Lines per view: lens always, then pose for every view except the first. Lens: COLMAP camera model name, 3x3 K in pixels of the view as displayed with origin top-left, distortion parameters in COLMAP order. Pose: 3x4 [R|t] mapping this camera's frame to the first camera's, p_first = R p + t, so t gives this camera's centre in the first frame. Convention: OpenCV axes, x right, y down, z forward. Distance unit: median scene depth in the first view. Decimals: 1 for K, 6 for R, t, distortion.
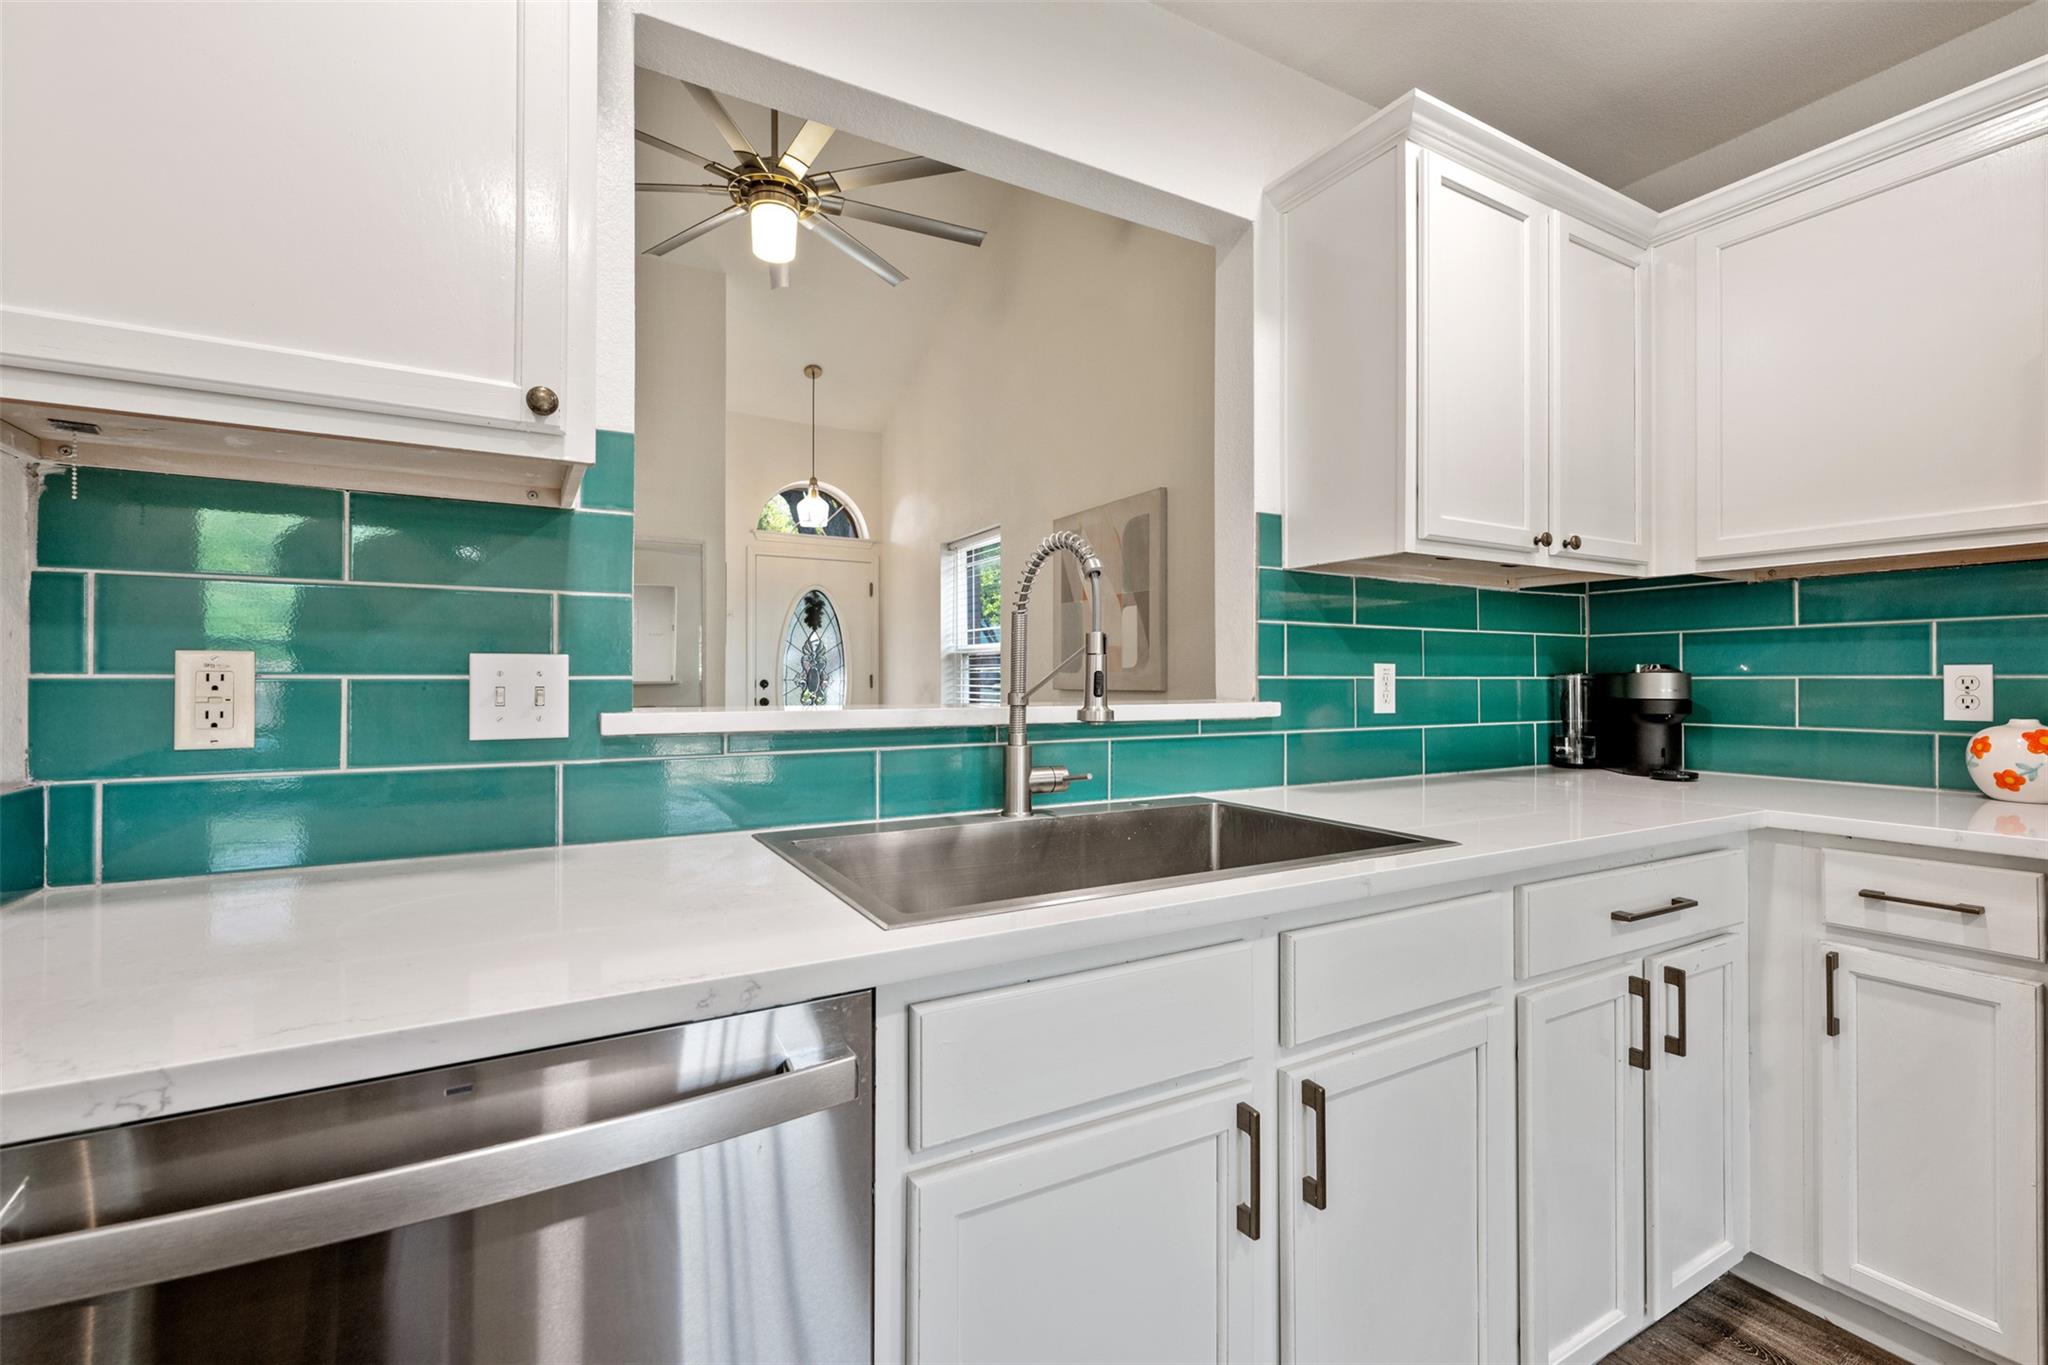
lens RADIAL K [[874.2, 0, 1016.7], [0, 874.2, 674.0], [0, 0, 1]] dist [-0.004695, 0.000590]
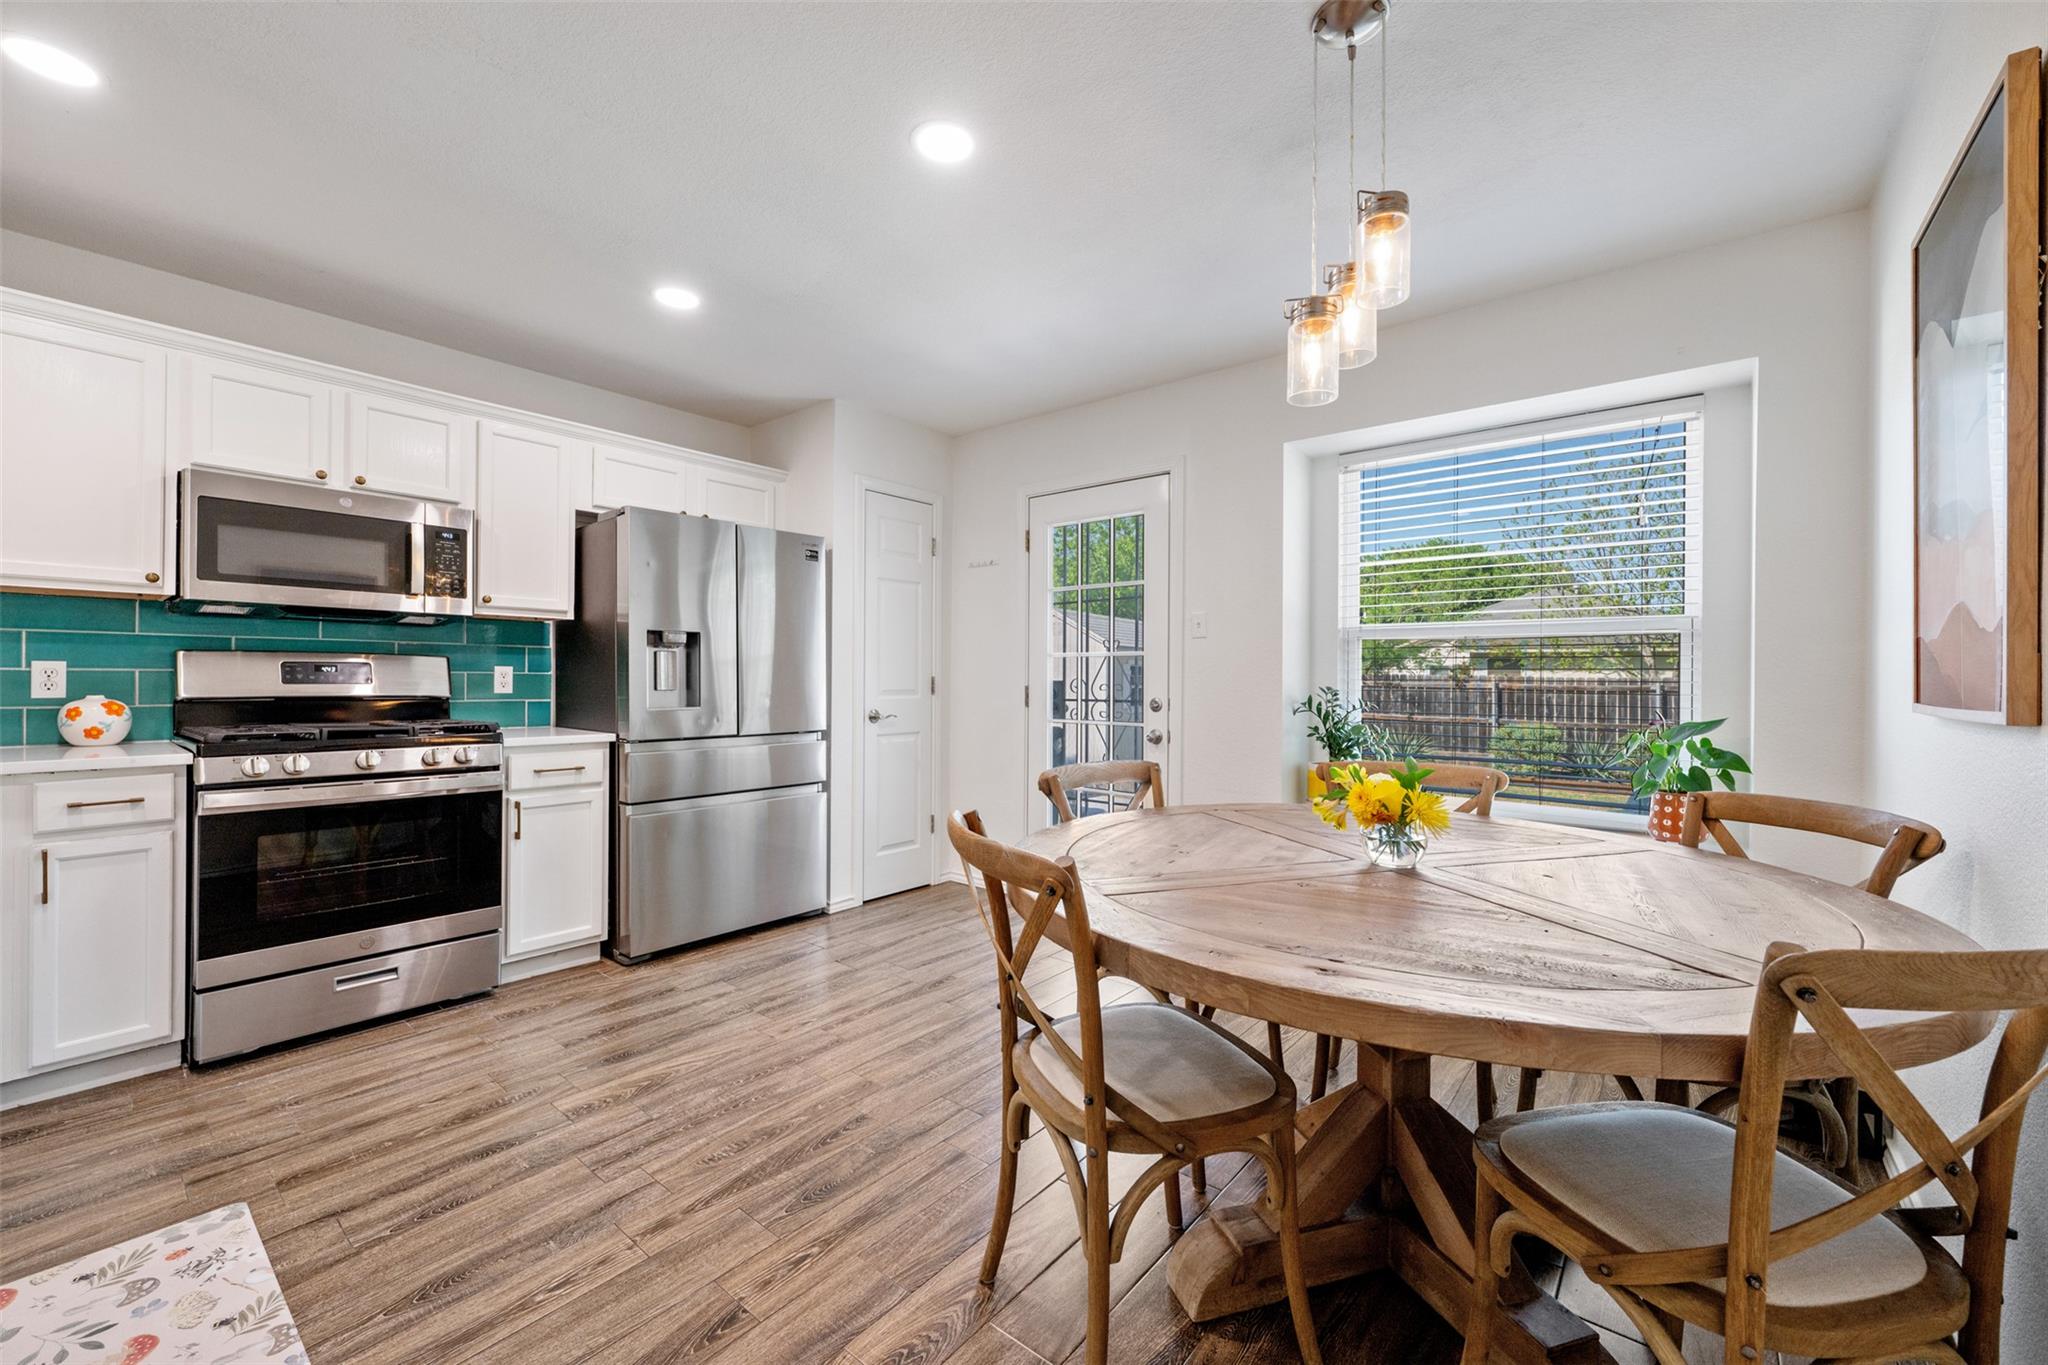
lens RADIAL K [[810.7, 0, 1023.8], [0, 810.7, 676.4], [0, 0, 1]] dist [-0.002235, 0.000280]
pose [[-0.366177, -0.001757, 0.930544, -0.812699], [-0.012955, 0.999911, -0.003210, -0.001183], [-0.930455, -0.013231, -0.366167, -0.059626]]
